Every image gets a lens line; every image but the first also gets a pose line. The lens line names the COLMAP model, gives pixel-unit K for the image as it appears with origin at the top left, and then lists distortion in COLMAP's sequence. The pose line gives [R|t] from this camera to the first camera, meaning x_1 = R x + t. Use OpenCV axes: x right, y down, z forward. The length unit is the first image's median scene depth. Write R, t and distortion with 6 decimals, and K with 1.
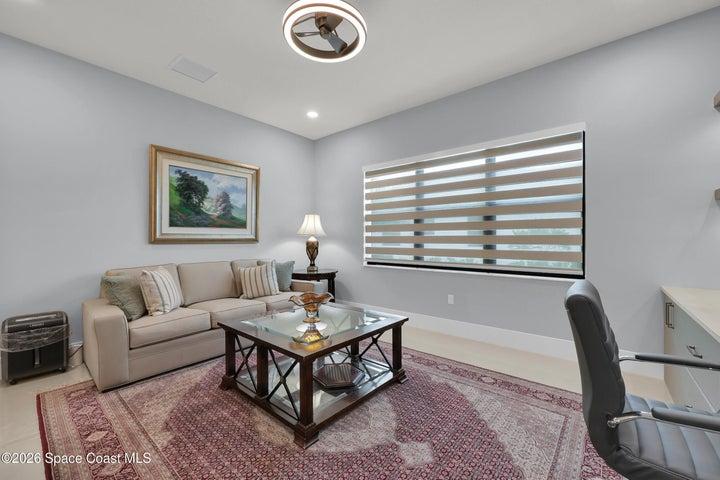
lens RADIAL K [[293.8, 0, 360.0], [0, 293.8, 240.0], [0, 0, 1]] dist [-0.000692, -0.000043]
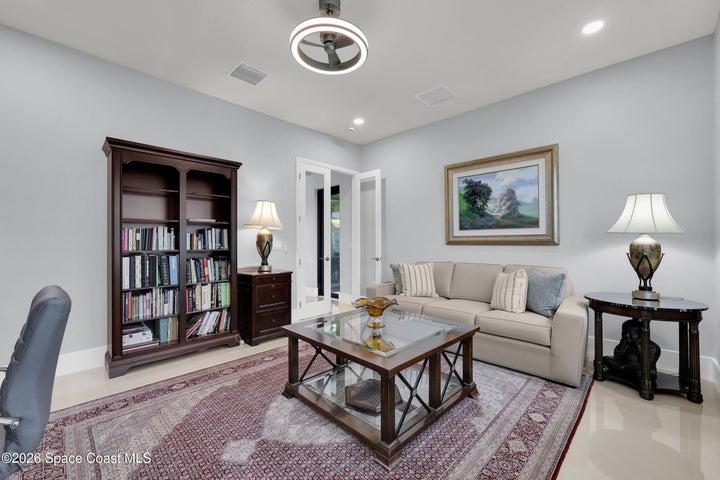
lens RADIAL K [[293.8, 0, 360.0], [0, 293.8, 240.0], [0, 0, 1]] dist [-0.000692, -0.000043]
pose [[-0.079048, -0.004596, -0.996860, 0.506517], [0.002051, 0.999987, -0.004773, -0.001658], [0.996869, -0.002422, -0.079038, 0.643190]]
